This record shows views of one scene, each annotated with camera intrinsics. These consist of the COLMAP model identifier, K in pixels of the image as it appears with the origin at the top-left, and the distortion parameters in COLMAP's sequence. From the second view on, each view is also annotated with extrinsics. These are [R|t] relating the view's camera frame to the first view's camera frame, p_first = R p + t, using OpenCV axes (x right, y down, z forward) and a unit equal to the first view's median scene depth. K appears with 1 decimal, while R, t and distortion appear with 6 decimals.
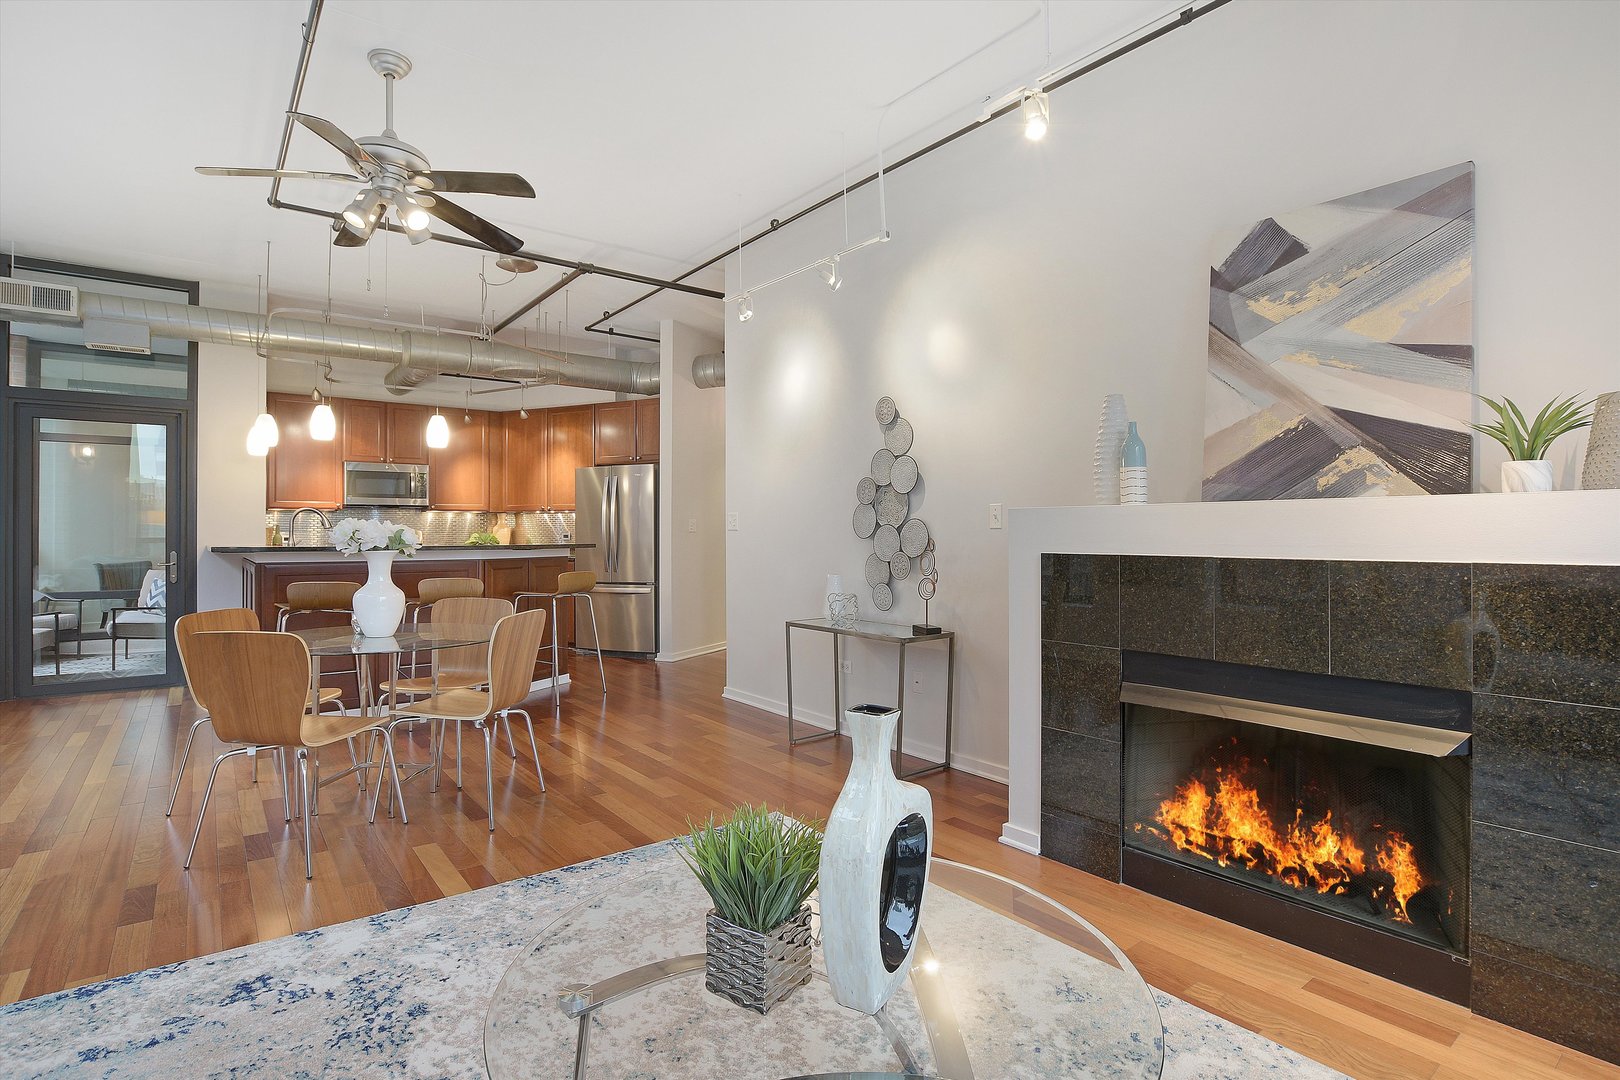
lens RADIAL K [[765.5, 0, 807.1], [0, 765.5, 539.0], [0, 0, 1]] dist [-0.027740, 0.001452]
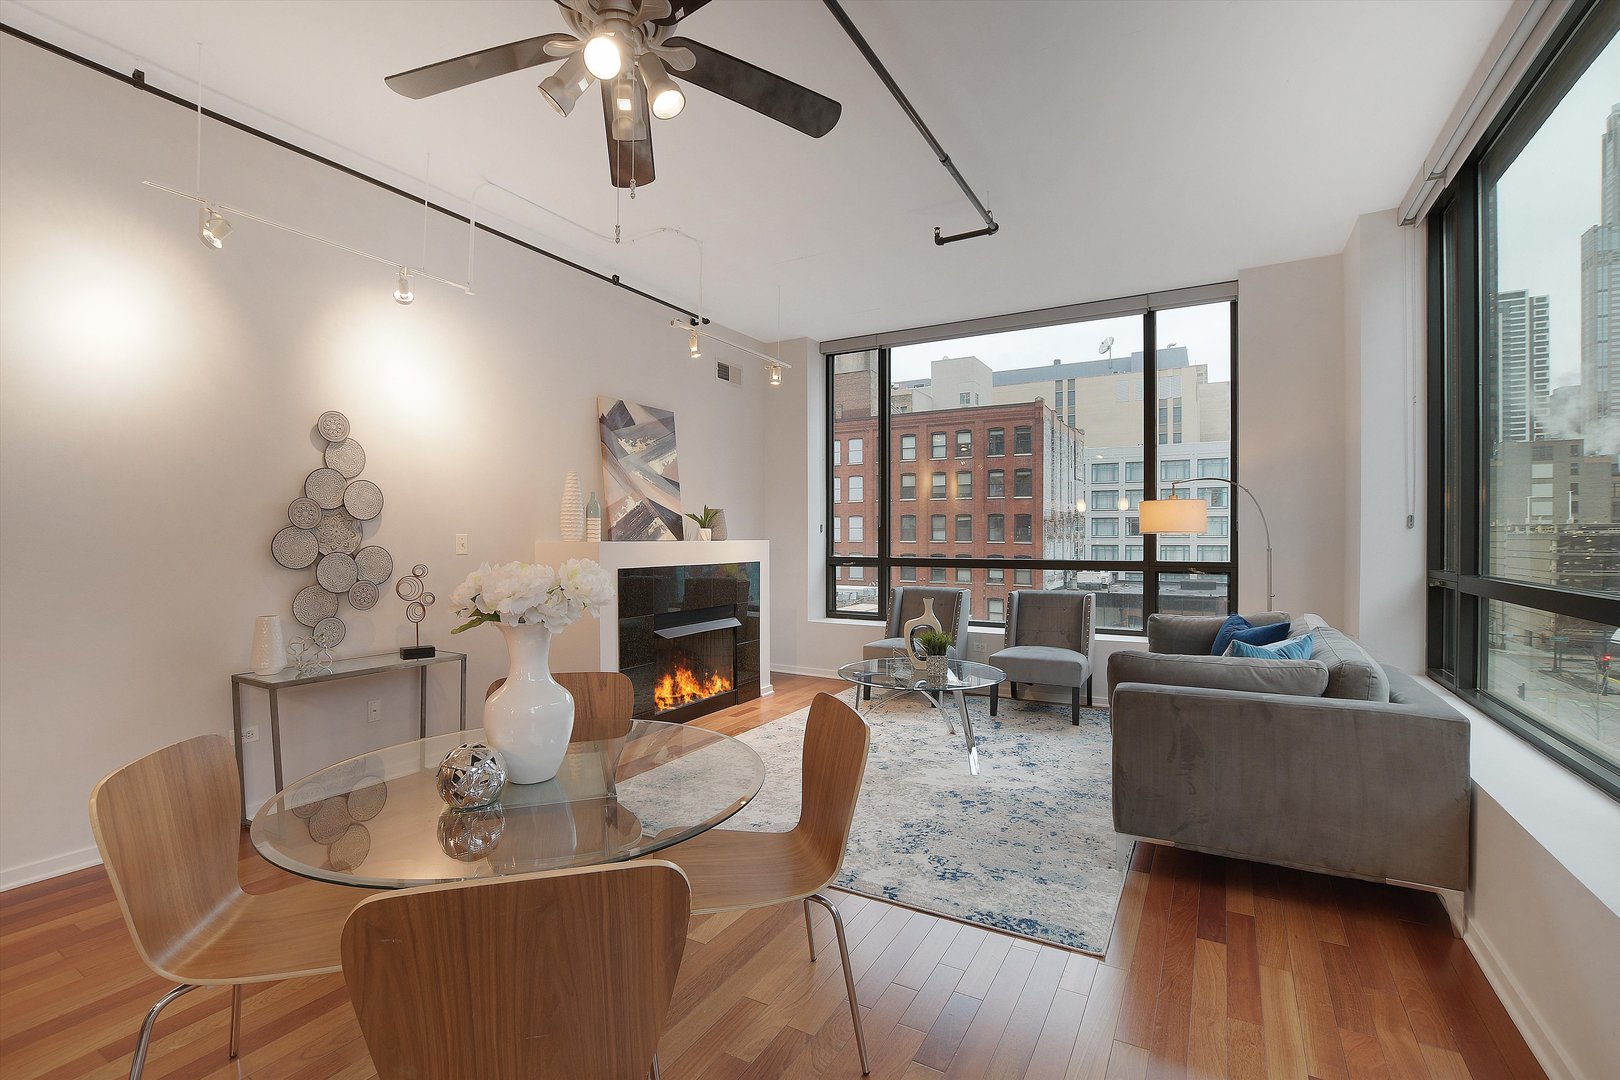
lens RADIAL K [[721.1, 0, 808.0], [0, 721.1, 542.2], [0, 0, 1]] dist [-0.028161, -0.000025]
pose [[-0.360637, 0.005920, 0.932687, -1.491405], [0.018794, 0.999823, 0.000921, -0.038128], [-0.932517, 0.017862, -0.360685, 1.343758]]
